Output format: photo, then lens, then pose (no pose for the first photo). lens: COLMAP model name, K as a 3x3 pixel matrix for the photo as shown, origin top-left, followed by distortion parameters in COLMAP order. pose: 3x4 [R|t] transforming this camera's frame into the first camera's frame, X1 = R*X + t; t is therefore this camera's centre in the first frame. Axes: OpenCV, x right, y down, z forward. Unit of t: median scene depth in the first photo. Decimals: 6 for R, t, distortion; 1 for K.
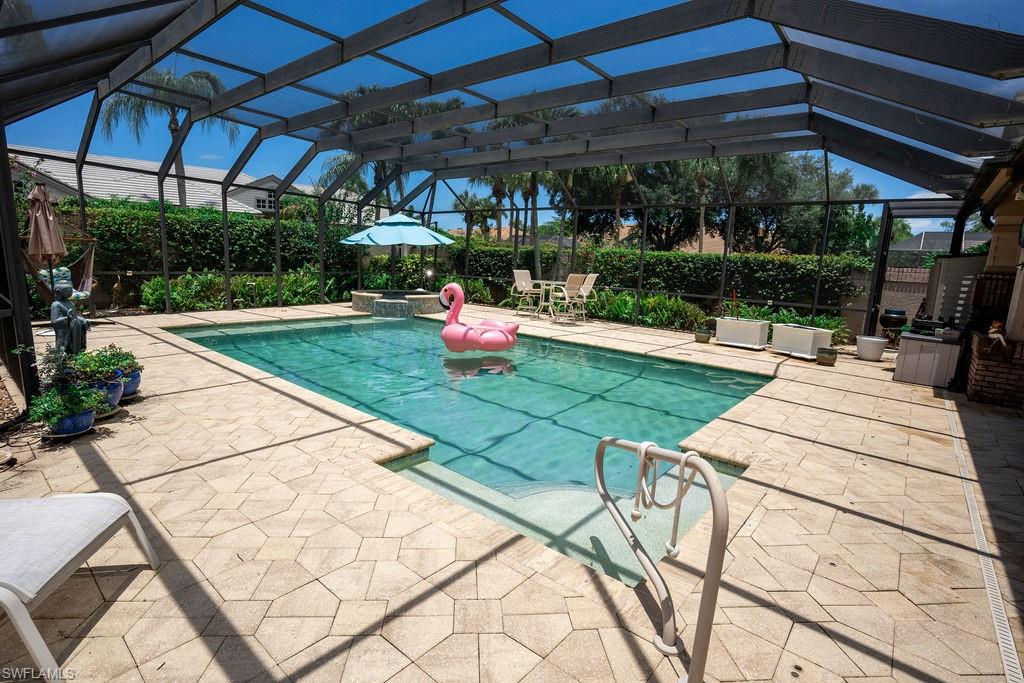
lens RADIAL K [[490.9, 0, 512.4], [0, 490.9, 338.1], [0, 0, 1]] dist [-0.054171, 0.001726]
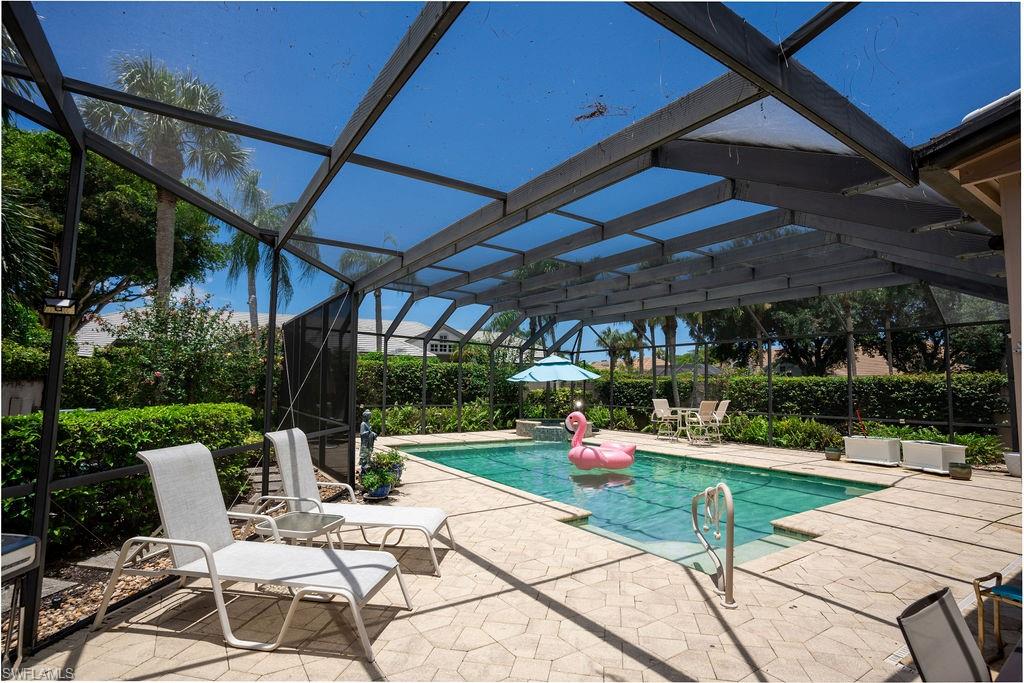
lens RADIAL K [[490.9, 0, 512.4], [0, 490.9, 338.1], [0, 0, 1]] dist [-0.054171, 0.001726]
pose [[0.957533, -0.059050, -0.282214, 0.019003], [-0.017393, 0.965191, -0.260967, 0.026835], [0.287800, 0.254793, 0.923175, -0.182952]]
